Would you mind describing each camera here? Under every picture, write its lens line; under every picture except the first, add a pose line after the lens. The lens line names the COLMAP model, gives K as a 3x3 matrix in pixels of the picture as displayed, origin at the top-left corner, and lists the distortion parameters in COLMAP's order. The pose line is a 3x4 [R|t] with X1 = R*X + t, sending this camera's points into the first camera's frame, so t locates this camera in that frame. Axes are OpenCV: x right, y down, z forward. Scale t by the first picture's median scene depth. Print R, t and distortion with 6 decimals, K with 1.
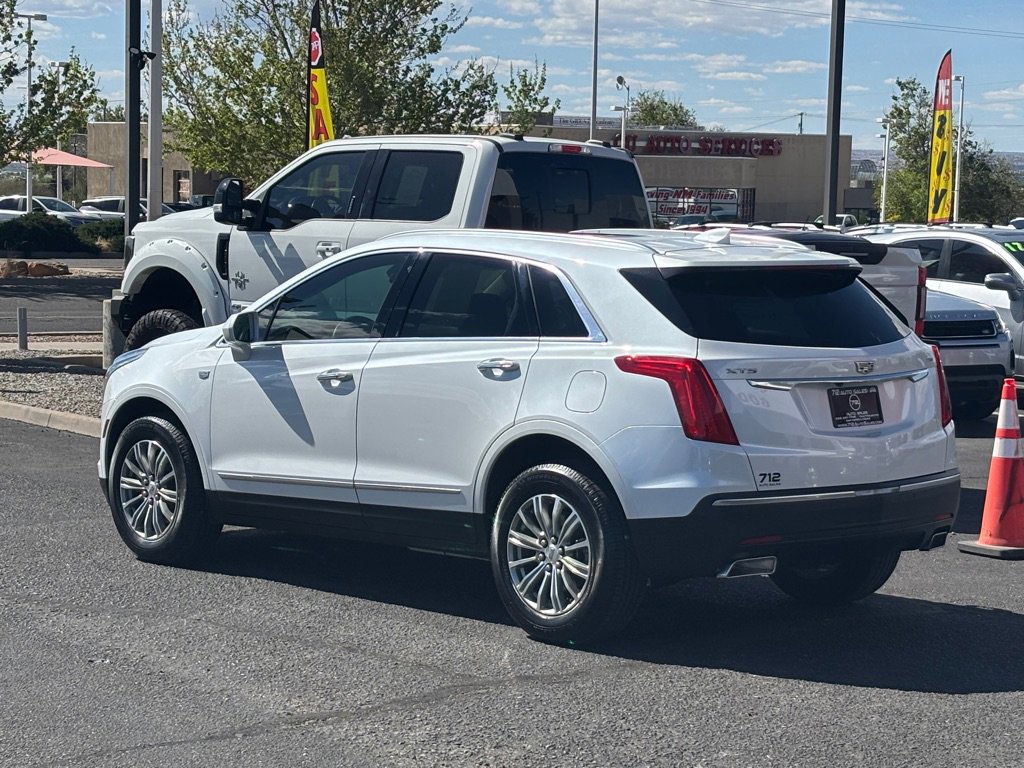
lens RADIAL K [[2434.8, 0, 505.2], [0, 2434.8, 409.5], [0, 0, 1]] dist [0.172312, 0.000000]
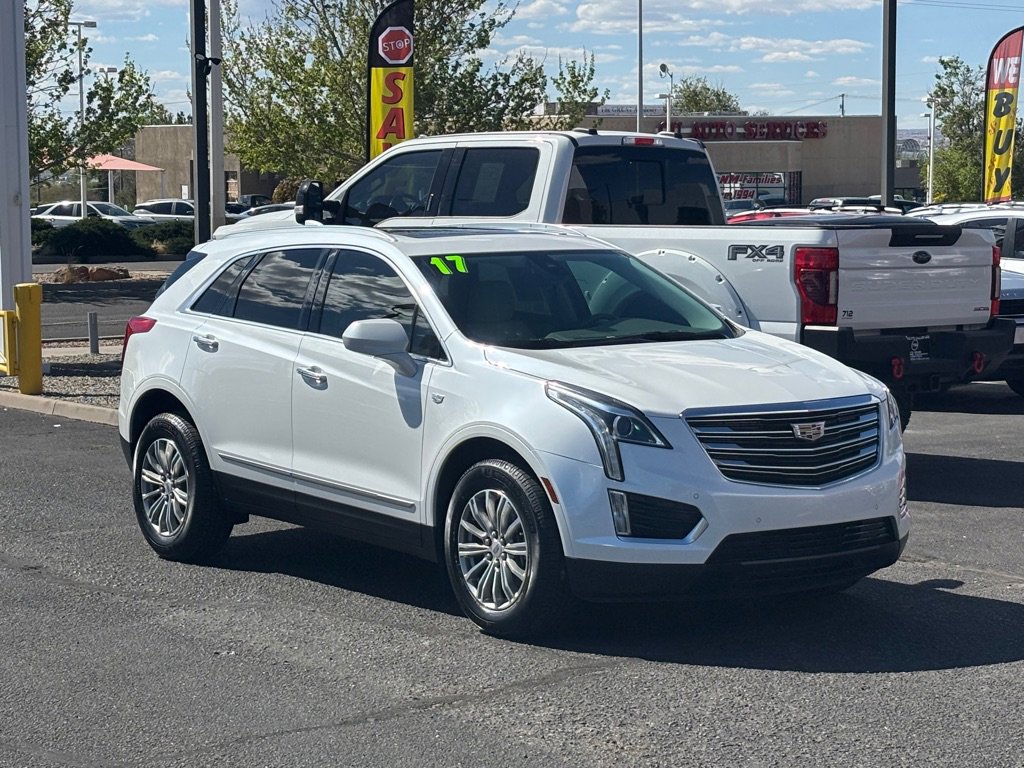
lens RADIAL K [[2434.8, 0, 507.4], [0, 2434.8, 385.9], [0, 0, 1]] dist [0.172312, 0.000000]
pose [[0.999437, -0.028295, -0.018032, -0.019645], [0.028190, 0.999584, -0.006079, -0.000332], [0.018196, 0.005568, 0.999819, -0.024575]]
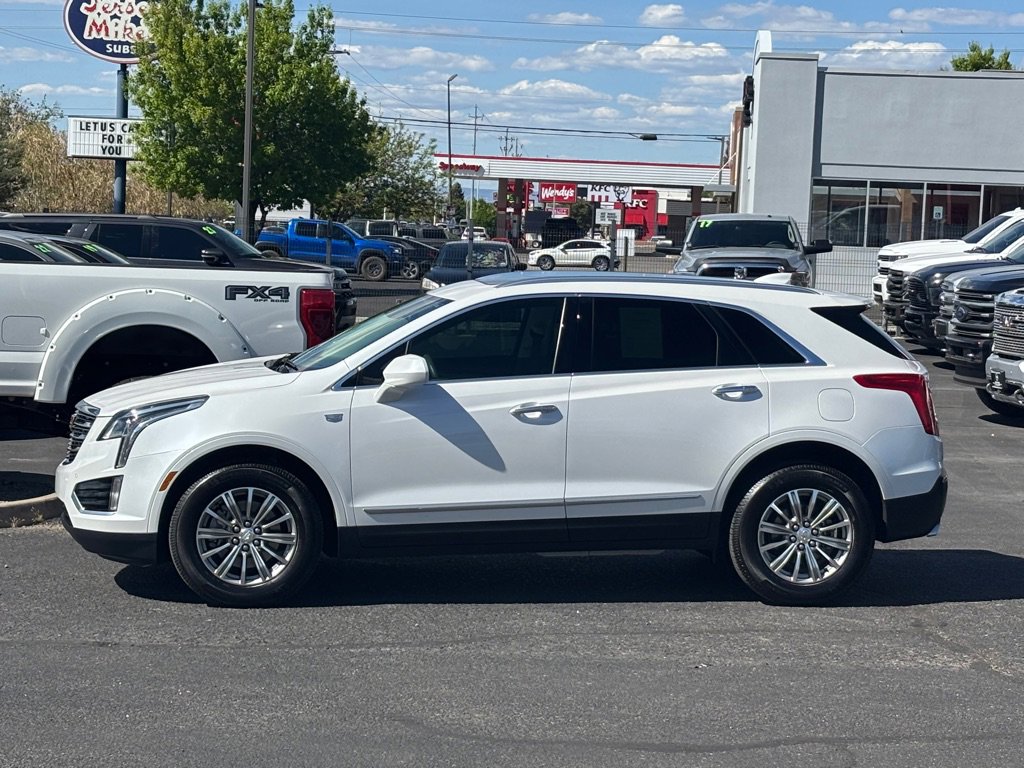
lens RADIAL K [[2434.8, 0, 540.8], [0, 2434.8, 390.9], [0, 0, 1]] dist [0.172312, 0.000000]
pose [[0.571501, -0.061609, 0.818285, -0.907722], [0.056983, 0.997750, 0.035323, -0.056414], [-0.818621, 0.026441, 0.573726, 0.323745]]
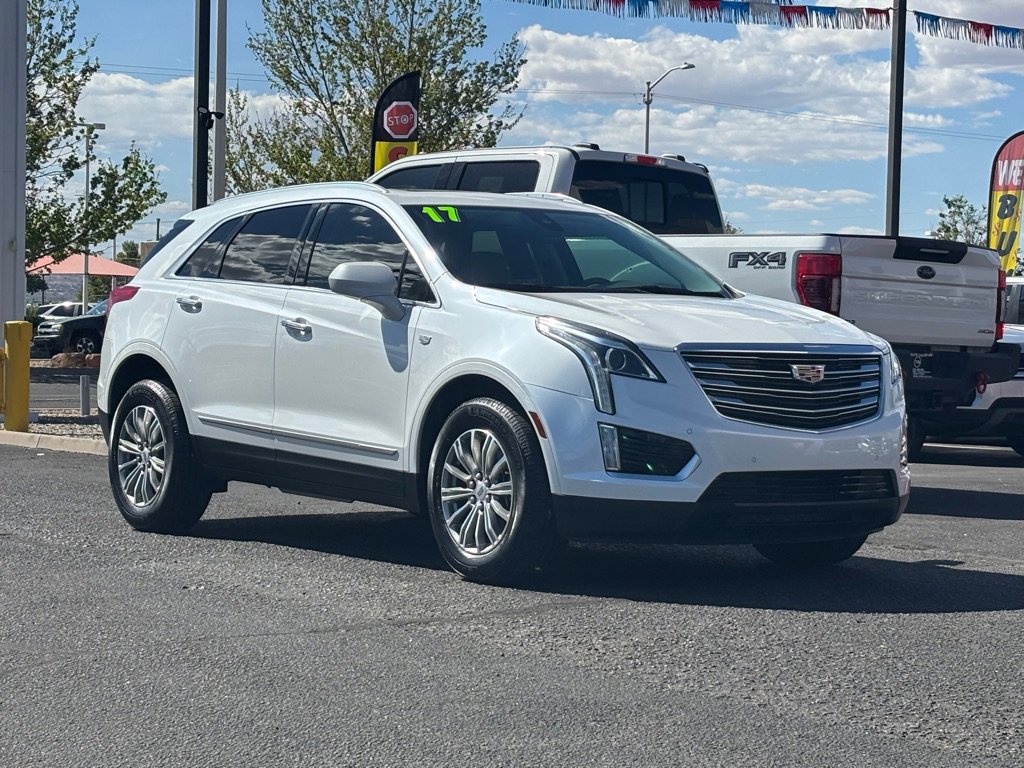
lens RADIAL K [[2434.8, 0, 521.5], [0, 2434.8, 381.7], [0, 0, 1]] dist [0.172312, 0.000000]
pose [[0.999932, -0.000688, -0.011618, -0.017253], [-0.000083, 0.997804, -0.066233, 0.068116], [0.011638, 0.066230, 0.997737, 0.007787]]
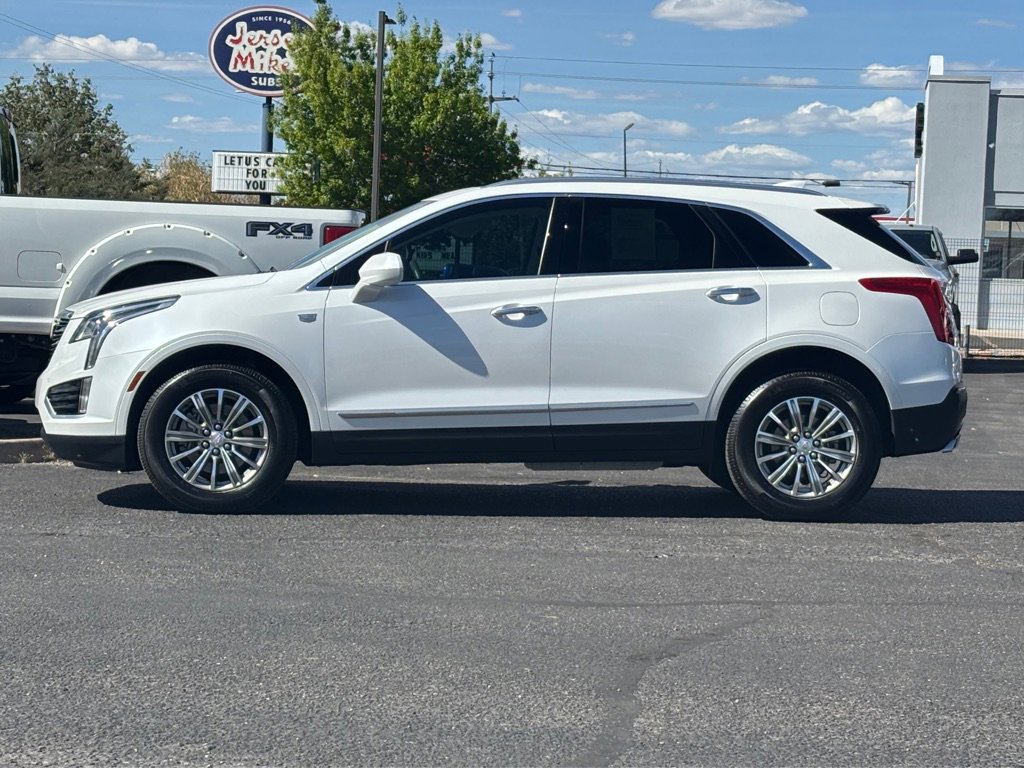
lens RADIAL K [[2539.5, 0, 511.5], [0, 2539.5, 405.4], [0, 0, 1]] dist [0.184145, 0.000000]
pose [[0.644306, -0.038839, 0.763781, -0.854767], [0.055922, 0.998429, 0.003597, 0.022311], [-0.762720, 0.040394, 0.645466, 0.256716]]
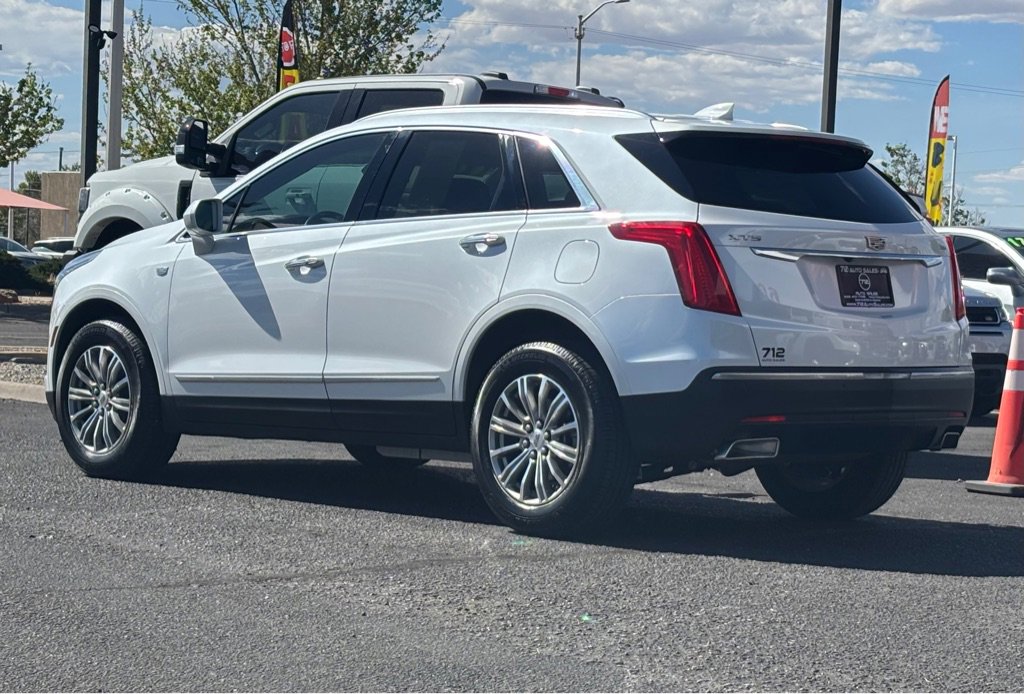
lens RADIAL K [[2543.0, 0, 553.9], [0, 2543.0, 404.6], [0, 0, 1]] dist [0.142365, 0.000000]
pose [[0.999369, 0.018071, 0.030594, -0.003532], [-0.016923, 0.999158, -0.037377, 0.068694], [-0.031244, 0.036836, 0.998833, 0.028956]]
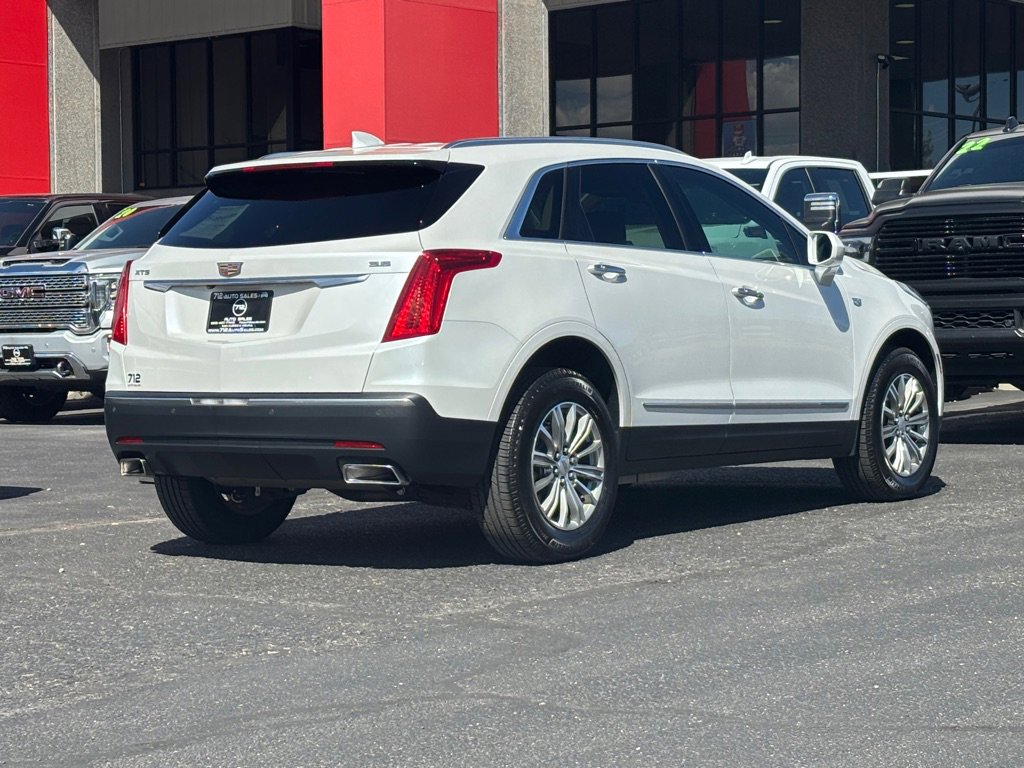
lens RADIAL K [[2434.8, 0, 505.0], [0, 2434.8, 381.3], [0, 0, 1]] dist [0.172312, 0.000000]
pose [[-0.291190, -0.038172, 0.955903, -0.928352], [0.105172, 0.991870, 0.071646, -0.053267], [-0.950867, 0.121396, -0.284808, 1.247278]]
